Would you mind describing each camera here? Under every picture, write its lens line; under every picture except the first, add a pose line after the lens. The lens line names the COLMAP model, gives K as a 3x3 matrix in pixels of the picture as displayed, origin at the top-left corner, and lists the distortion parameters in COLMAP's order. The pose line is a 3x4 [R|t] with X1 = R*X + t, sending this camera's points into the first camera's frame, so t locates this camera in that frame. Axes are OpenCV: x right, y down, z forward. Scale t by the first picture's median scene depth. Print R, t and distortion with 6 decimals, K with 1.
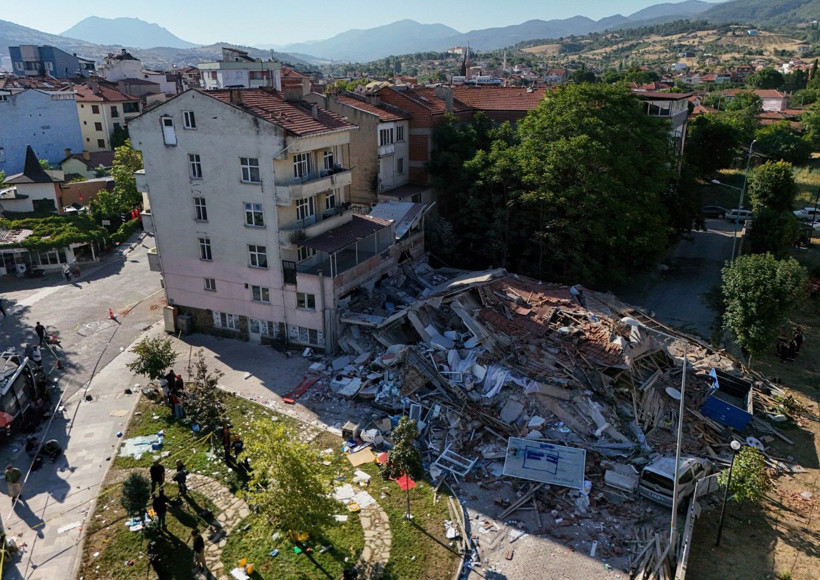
lens RADIAL K [[601.4, 0, 409.3], [0, 601.4, 269.5], [0, 0, 1]] dist [0.060410, -0.048642]
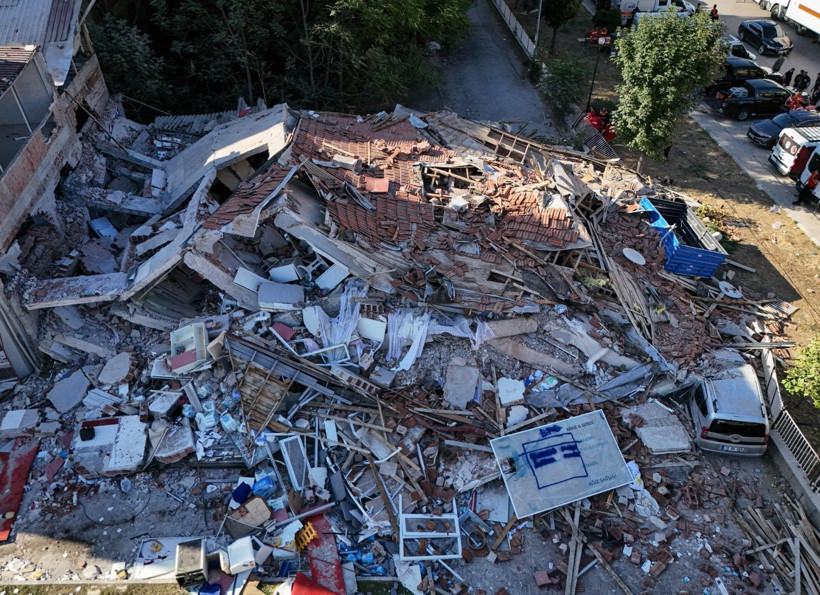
lens RADIAL K [[594.7, 0, 415.2], [0, 594.7, 314.8], [0, 0, 1]] dist [0.073523, -0.065889]
pose [[0.831335, -0.366554, 0.417756, -0.065977], [0.169677, 0.883177, 0.437273, -0.066125], [-0.529237, -0.292637, 0.796412, 0.505413]]
